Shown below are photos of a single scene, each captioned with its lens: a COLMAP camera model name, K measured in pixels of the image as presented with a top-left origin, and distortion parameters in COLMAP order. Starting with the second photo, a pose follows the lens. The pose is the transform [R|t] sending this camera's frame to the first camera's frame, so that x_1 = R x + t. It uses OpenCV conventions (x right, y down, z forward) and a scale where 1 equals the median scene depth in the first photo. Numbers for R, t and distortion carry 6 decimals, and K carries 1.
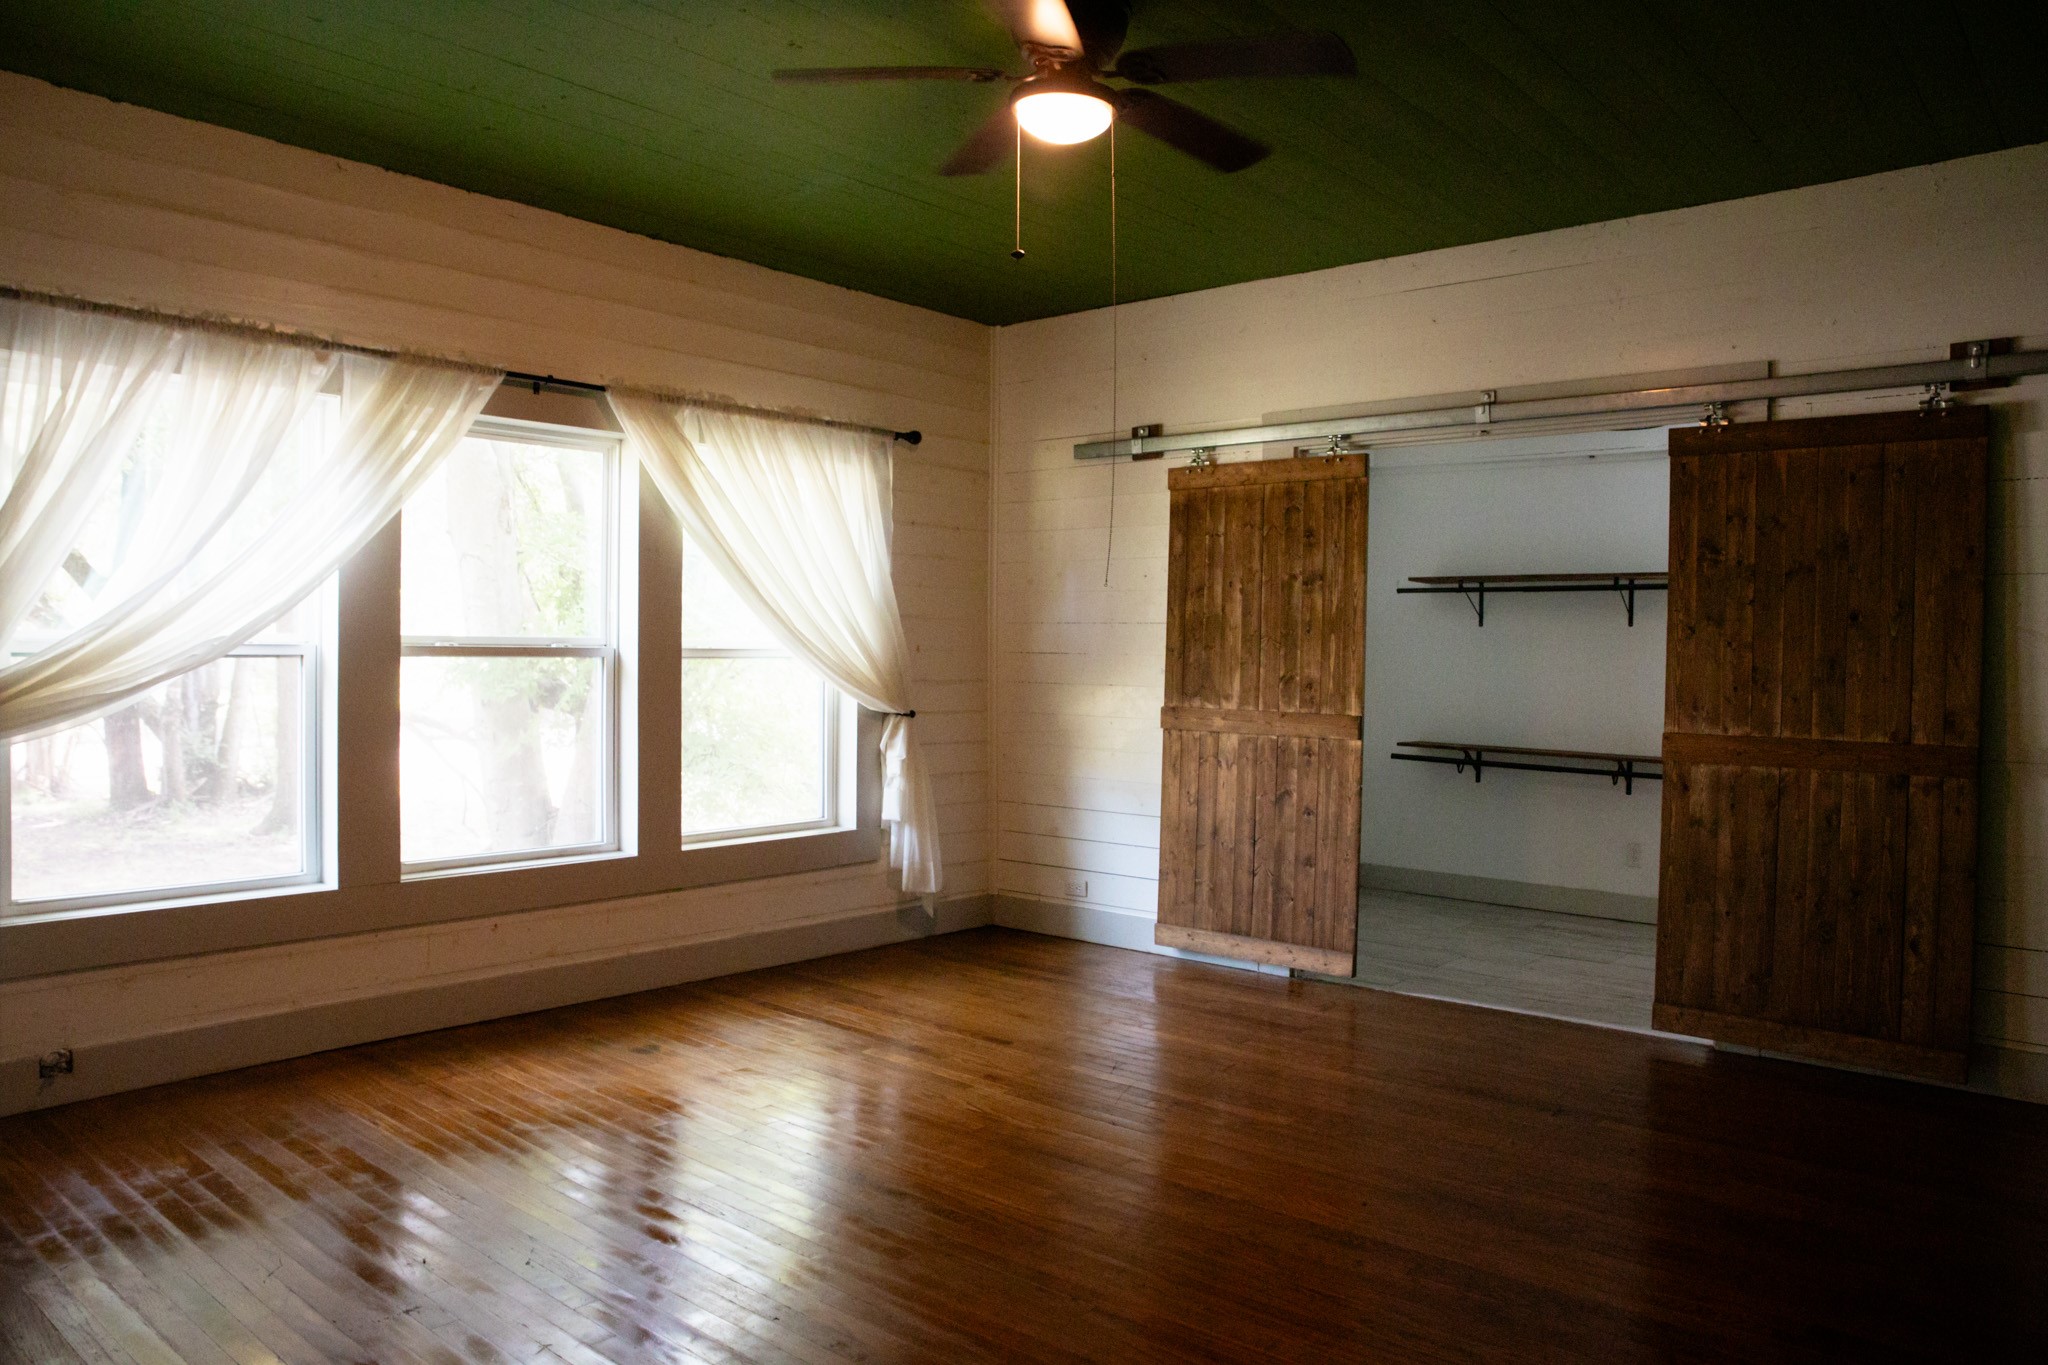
lens RADIAL K [[1405.8, 0, 1027.9], [0, 1405.8, 676.6], [0, 0, 1]] dist [-0.129161, 0.098406]
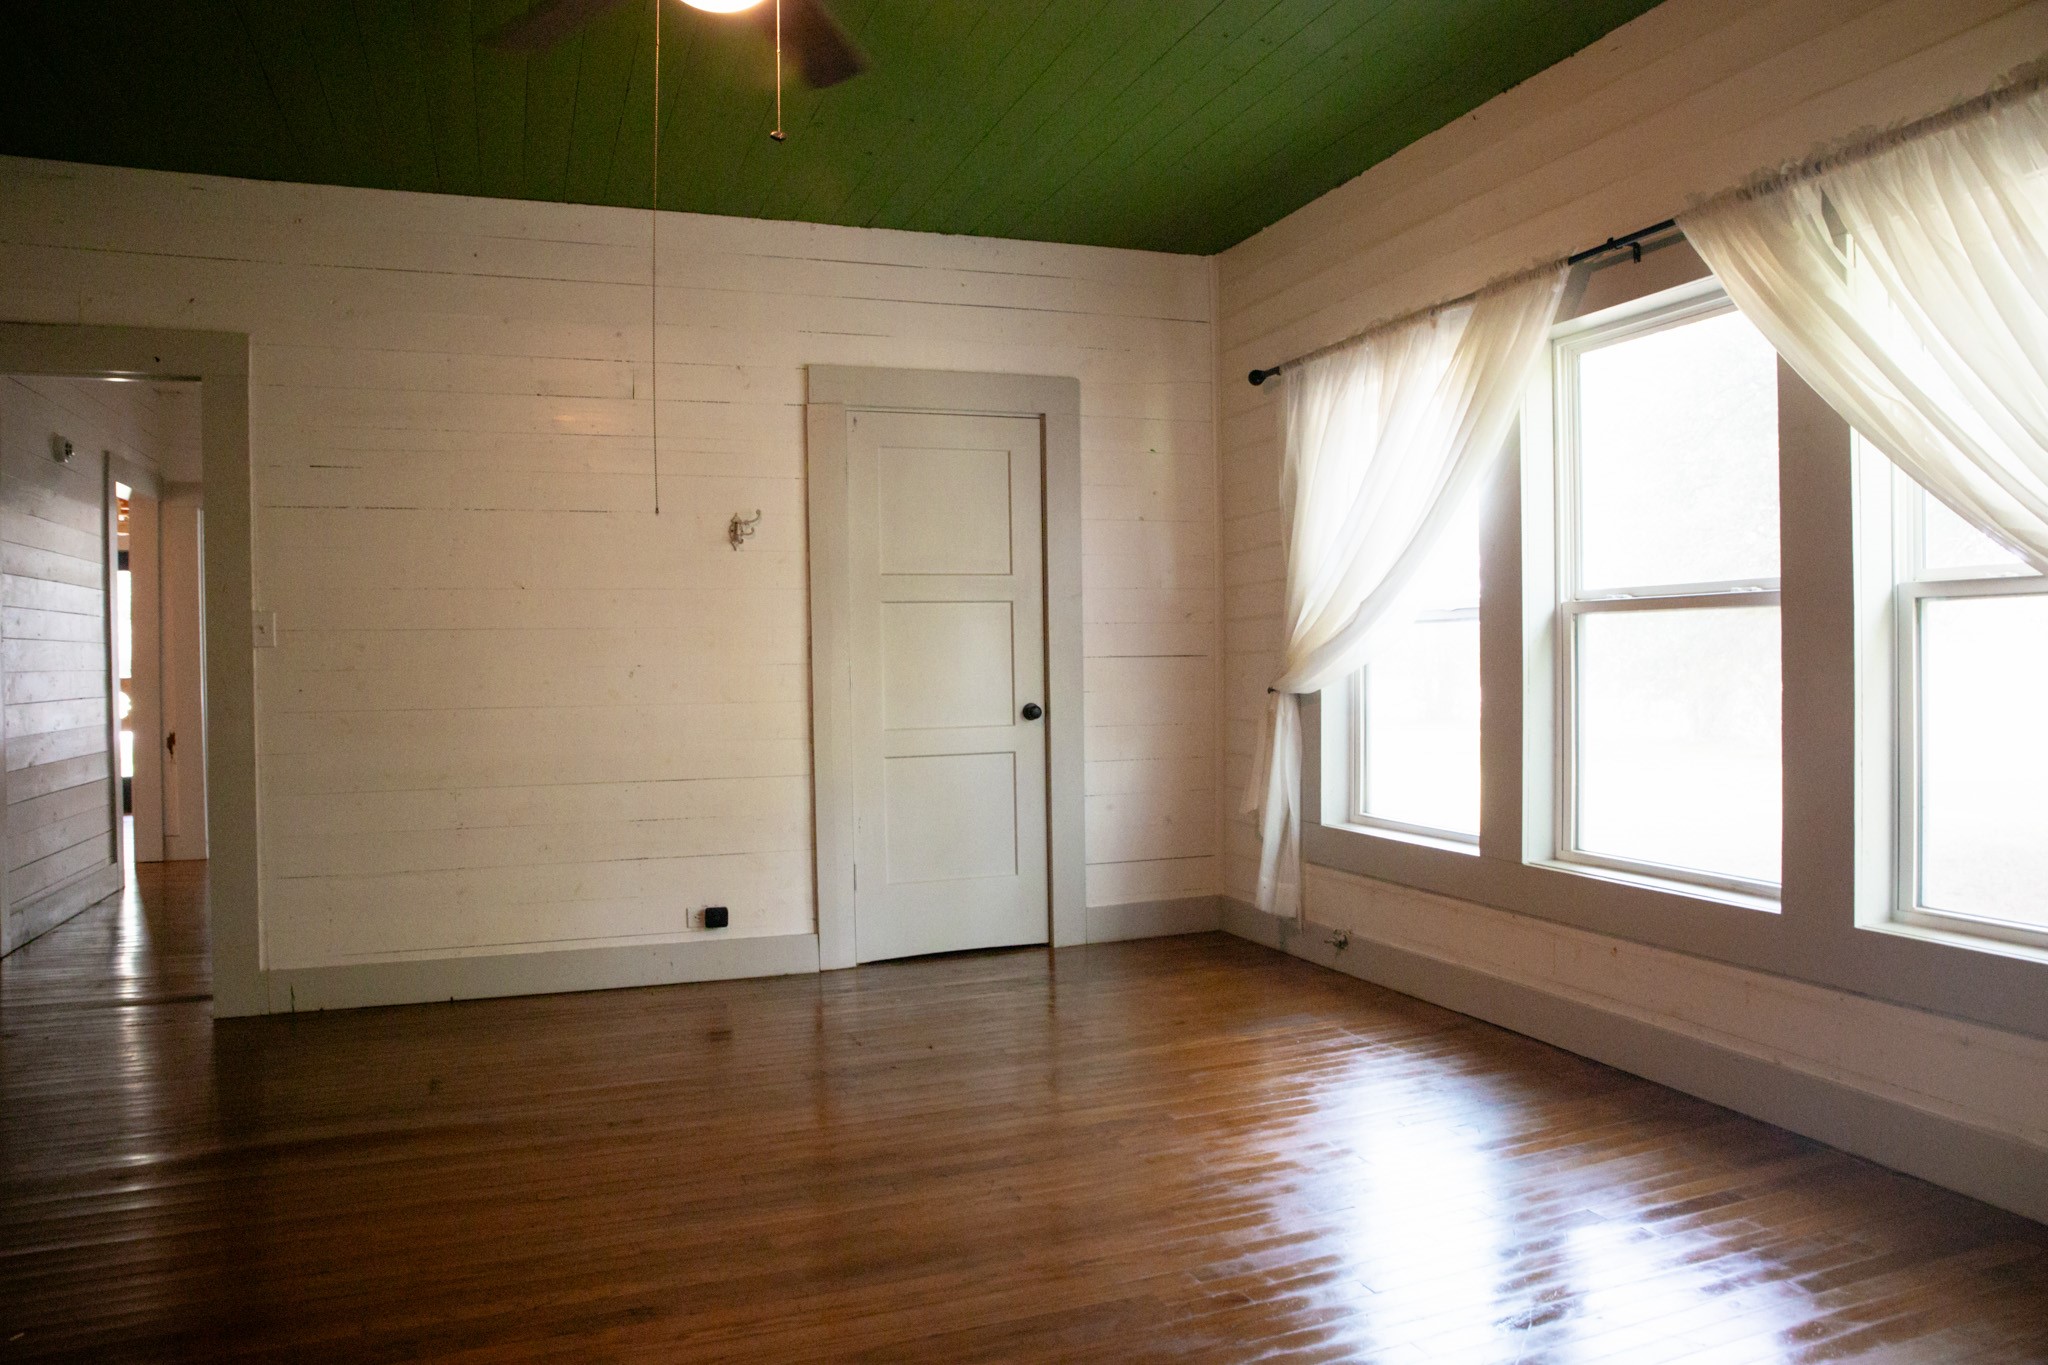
lens RADIAL K [[1405.8, 0, 1027.9], [0, 1405.8, 676.6], [0, 0, 1]] dist [-0.129161, 0.098406]
pose [[-0.475906, 0.008628, -0.879454, 0.421966], [-0.005729, 0.999900, 0.012910, 0.013578], [0.879478, 0.011182, -0.475809, 0.969311]]
